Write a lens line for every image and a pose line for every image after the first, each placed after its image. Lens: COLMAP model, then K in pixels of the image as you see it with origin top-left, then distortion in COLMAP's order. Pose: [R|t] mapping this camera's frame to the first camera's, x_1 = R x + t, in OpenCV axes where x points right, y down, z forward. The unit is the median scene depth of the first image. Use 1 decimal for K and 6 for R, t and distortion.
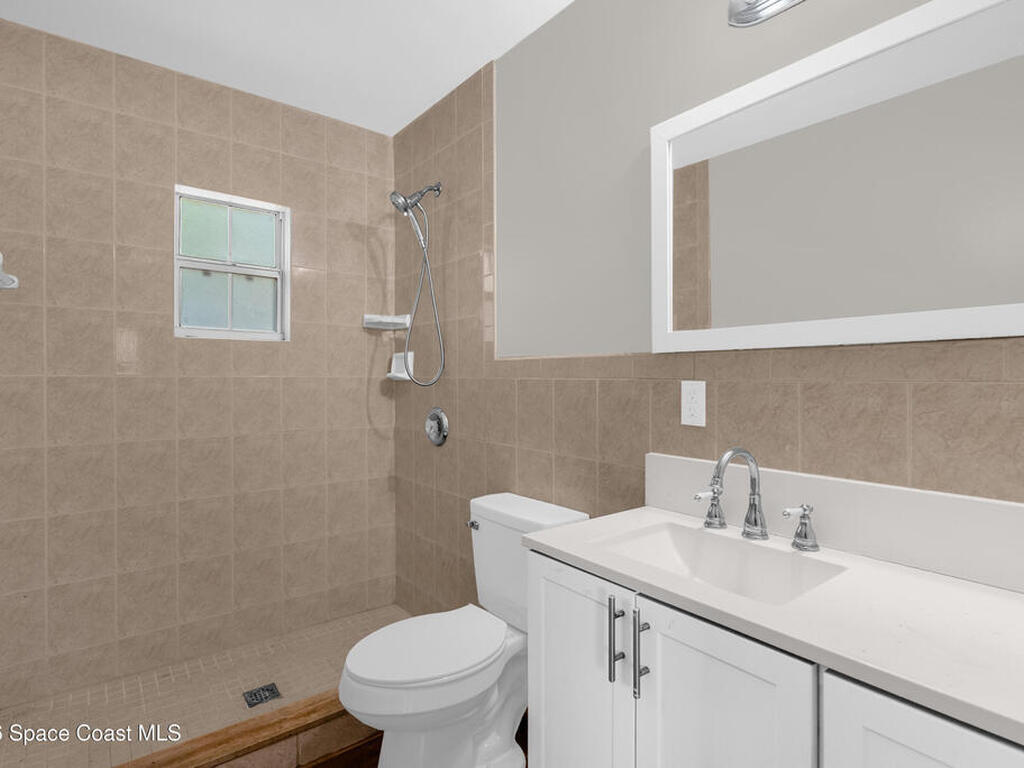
lens RADIAL K [[521.9, 0, 510.6], [0, 521.9, 382.3], [0, 0, 1]] dist [0.000531, 0.000048]
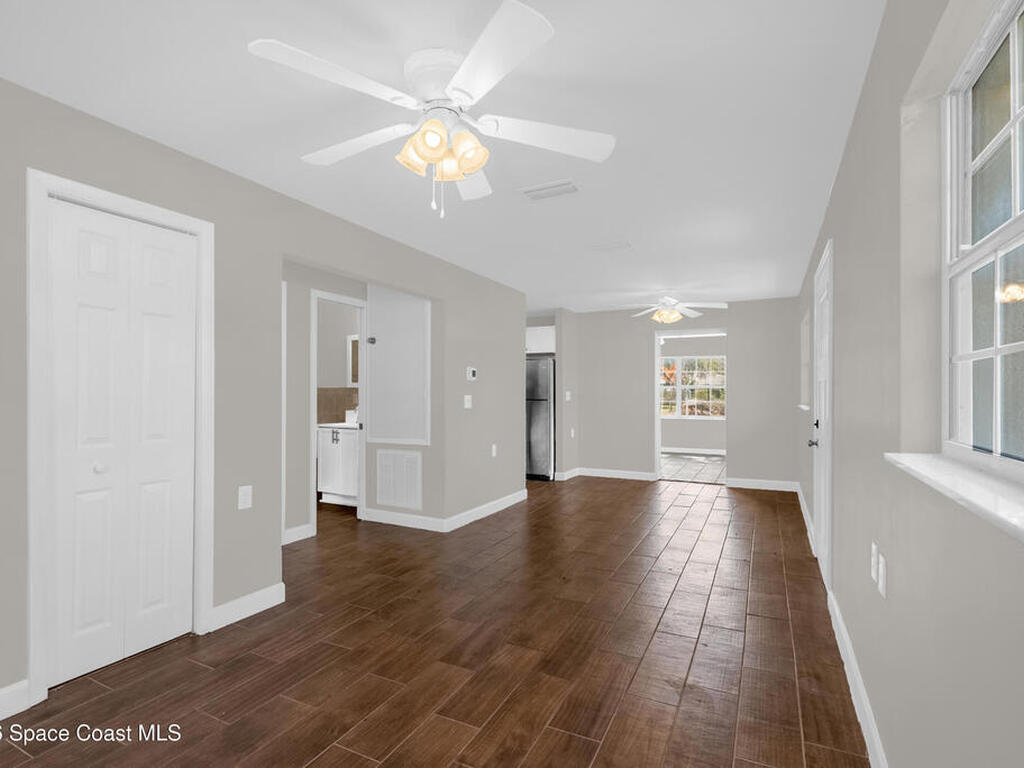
lens RADIAL K [[521.9, 0, 508.6], [0, 521.9, 386.7], [0, 0, 1]] dist [0.000531, 0.000048]
pose [[0.911414, 0.002189, 0.411485, -0.299526], [0.002137, 0.999947, -0.010053, -0.016615], [-0.411485, 0.010042, 0.911361, -3.609157]]
